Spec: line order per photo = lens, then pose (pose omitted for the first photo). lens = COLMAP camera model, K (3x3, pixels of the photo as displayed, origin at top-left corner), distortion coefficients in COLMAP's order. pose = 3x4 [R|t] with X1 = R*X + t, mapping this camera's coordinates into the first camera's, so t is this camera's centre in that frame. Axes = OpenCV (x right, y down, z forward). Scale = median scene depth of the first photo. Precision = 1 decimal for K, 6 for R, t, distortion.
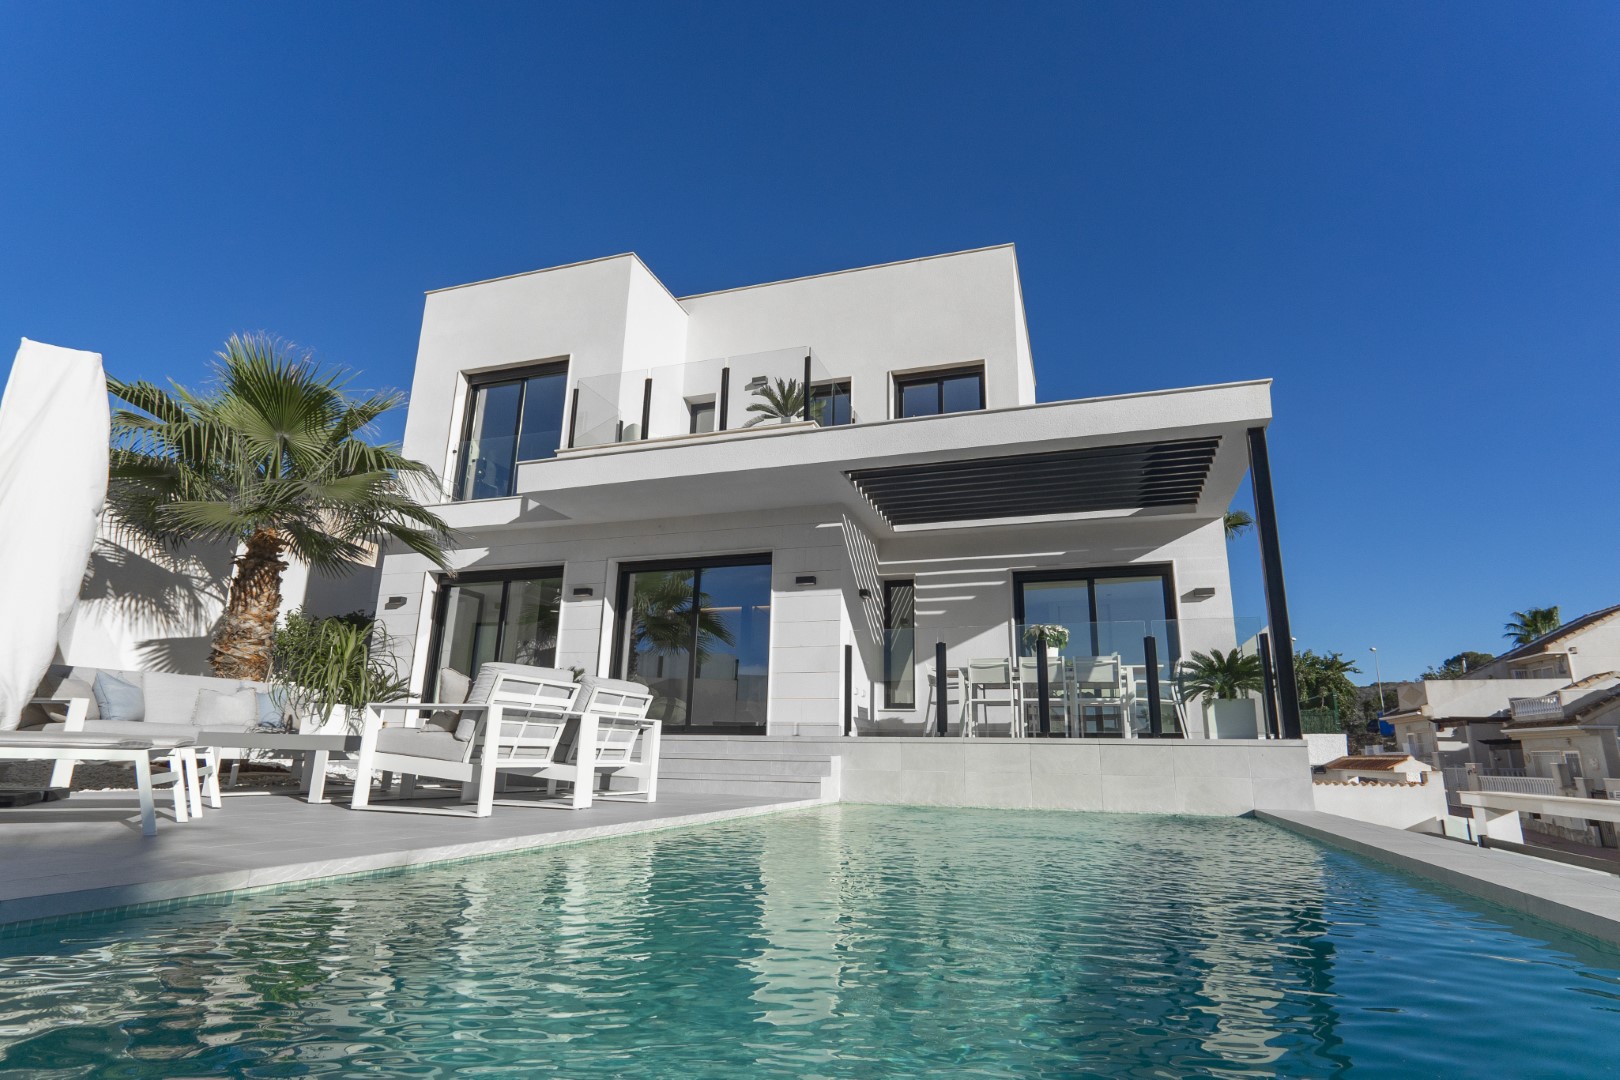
lens RADIAL K [[818.4, 0, 826.6], [0, 818.4, 544.4], [0, 0, 1]] dist [-0.025487, 0.008933]
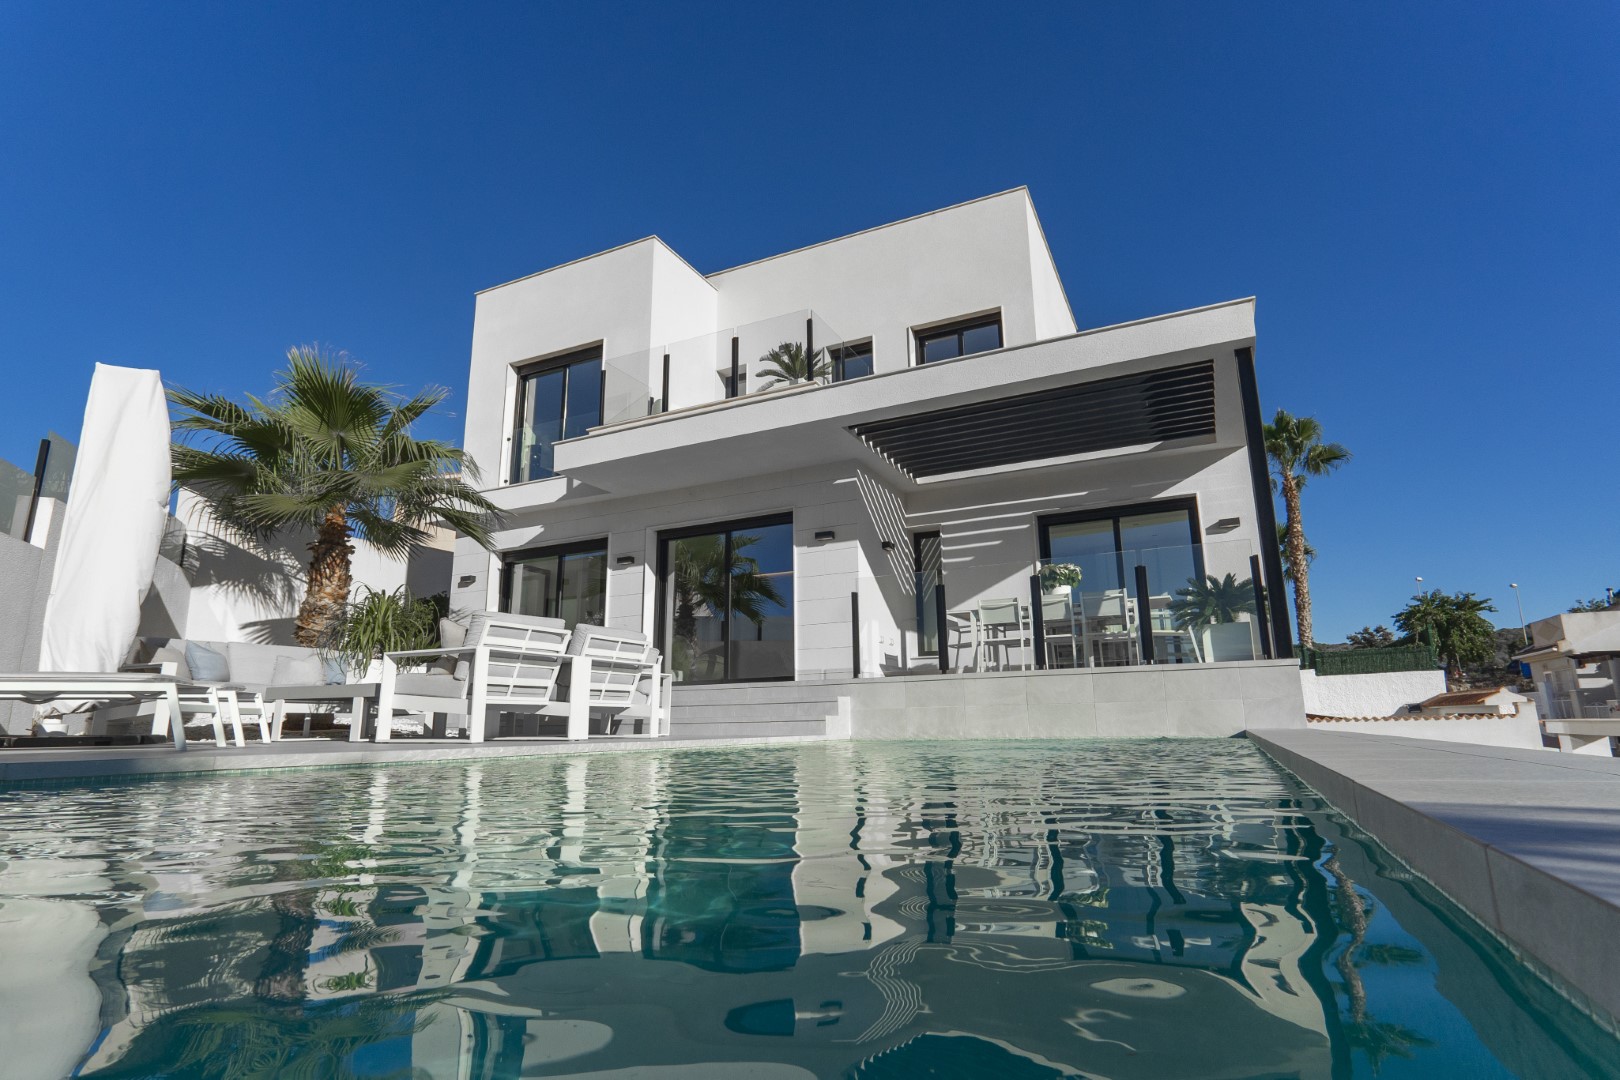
lens RADIAL K [[818.4, 0, 826.6], [0, 818.4, 544.4], [0, 0, 1]] dist [-0.025487, 0.008933]
pose [[0.990668, -0.060364, -0.122205, 0.098896], [0.064705, 0.997395, 0.031868, 0.021387], [0.119963, -0.039477, 0.991993, -0.031886]]
